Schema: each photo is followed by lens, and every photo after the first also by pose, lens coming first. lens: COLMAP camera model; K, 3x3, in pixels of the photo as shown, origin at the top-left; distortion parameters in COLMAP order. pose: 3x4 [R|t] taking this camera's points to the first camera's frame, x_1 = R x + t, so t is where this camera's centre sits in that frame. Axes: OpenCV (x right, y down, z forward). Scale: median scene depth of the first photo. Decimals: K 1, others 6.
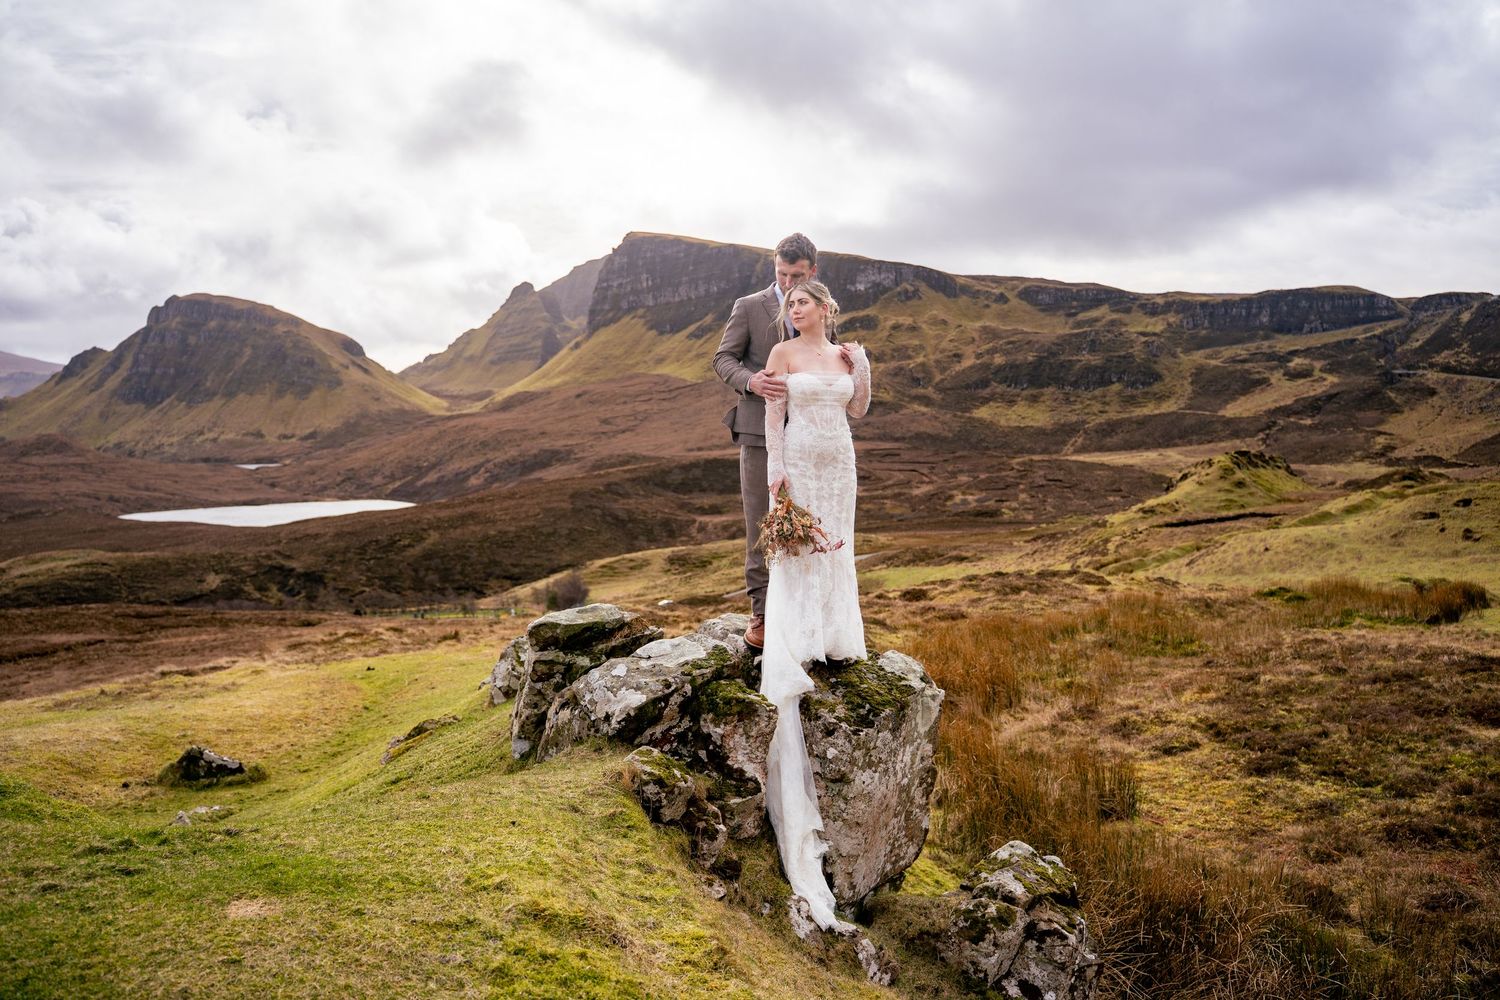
lens RADIAL K [[1216.9, 0, 748.2], [0, 1216.9, 498.9], [0, 0, 1]] dist [-0.098729, 0.057374]
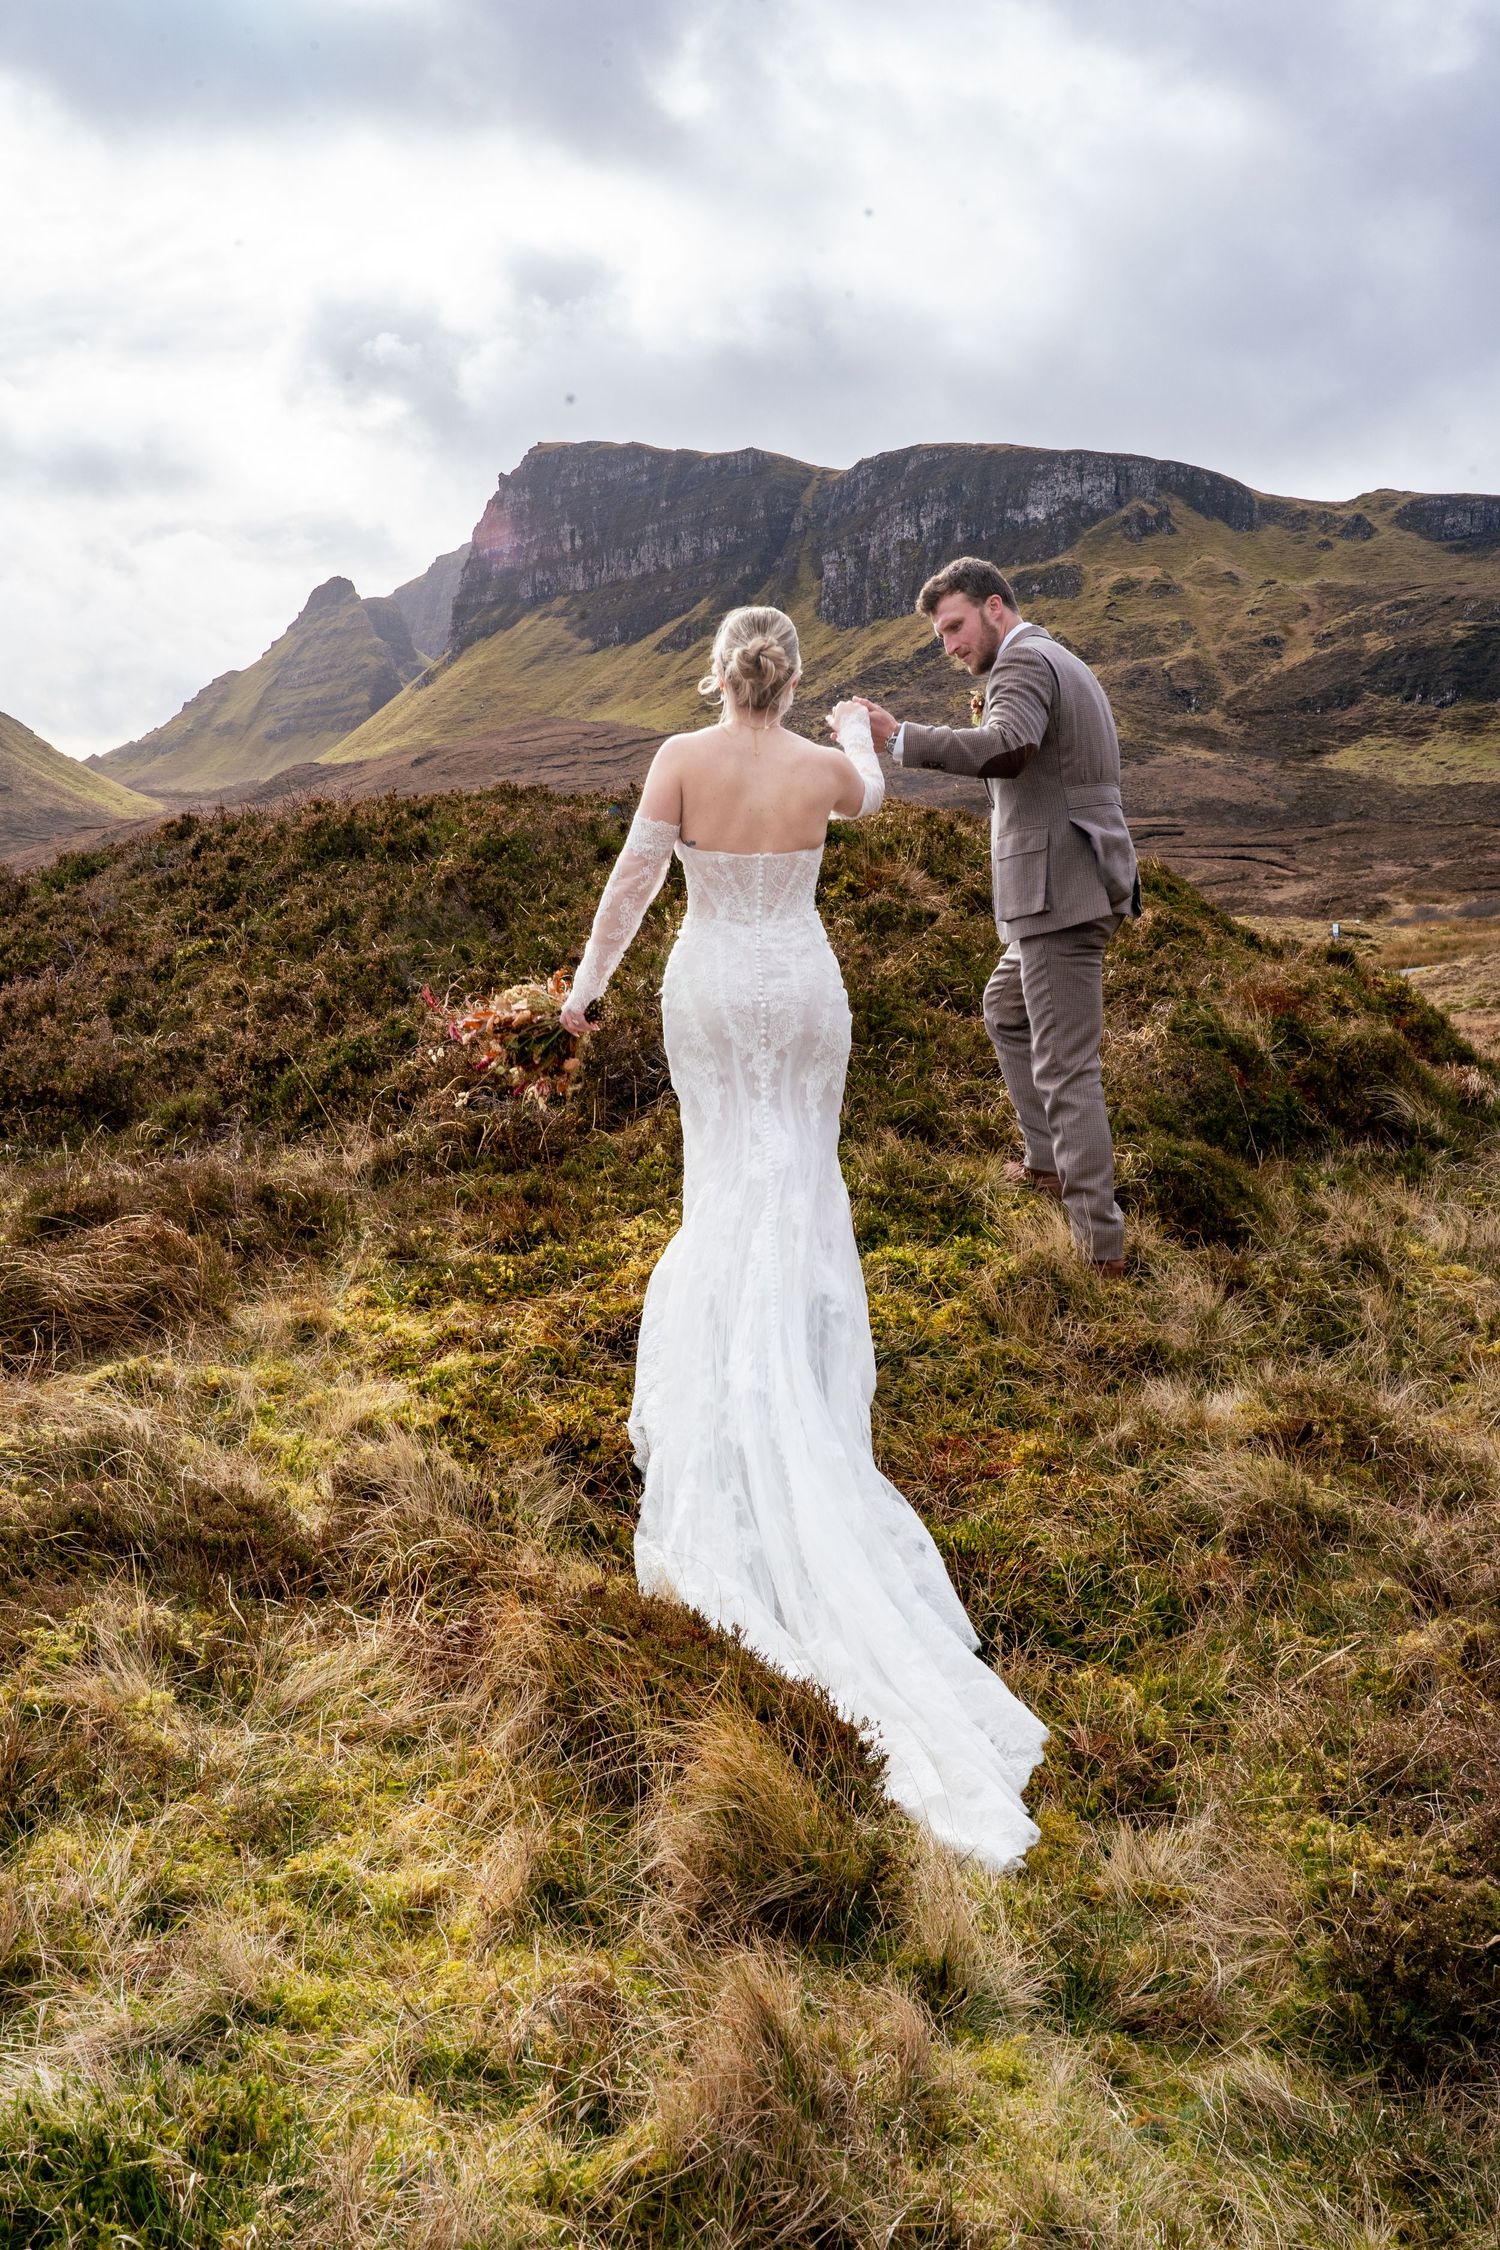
lens RADIAL K [[2218.7, 0, 751.2], [0, 2218.7, 1126.3], [0, 0, 1]] dist [0.016195, 0.000000]
pose [[0.999907, -0.004616, -0.012816, -0.004398], [0.005200, 0.998932, 0.045906, 0.015810], [0.012591, -0.045968, 0.998864, 0.172066]]
